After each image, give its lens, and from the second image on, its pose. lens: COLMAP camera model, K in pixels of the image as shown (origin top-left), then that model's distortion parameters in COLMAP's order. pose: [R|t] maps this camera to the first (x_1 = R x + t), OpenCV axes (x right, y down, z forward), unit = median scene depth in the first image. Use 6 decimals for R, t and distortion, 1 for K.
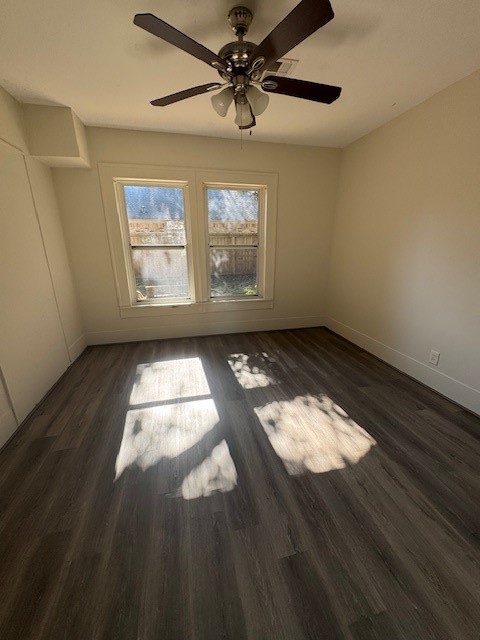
lens RADIAL K [[256.9, 0, 240.6], [0, 256.9, 320.1], [0, 0, 1]] dist [-0.000938, 0.000472]
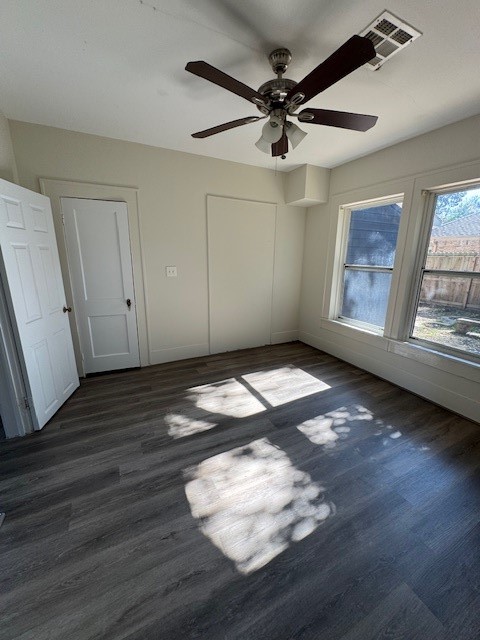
lens RADIAL K [[256.9, 0, 240.1], [0, 256.9, 320.9], [0, 0, 1]] dist [-0.000938, 0.000472]
pose [[0.223980, 0.247241, -0.942712, 0.819105], [-0.308643, 0.935494, 0.172017, -0.190233], [0.924431, 0.252433, 0.285841, 0.542694]]
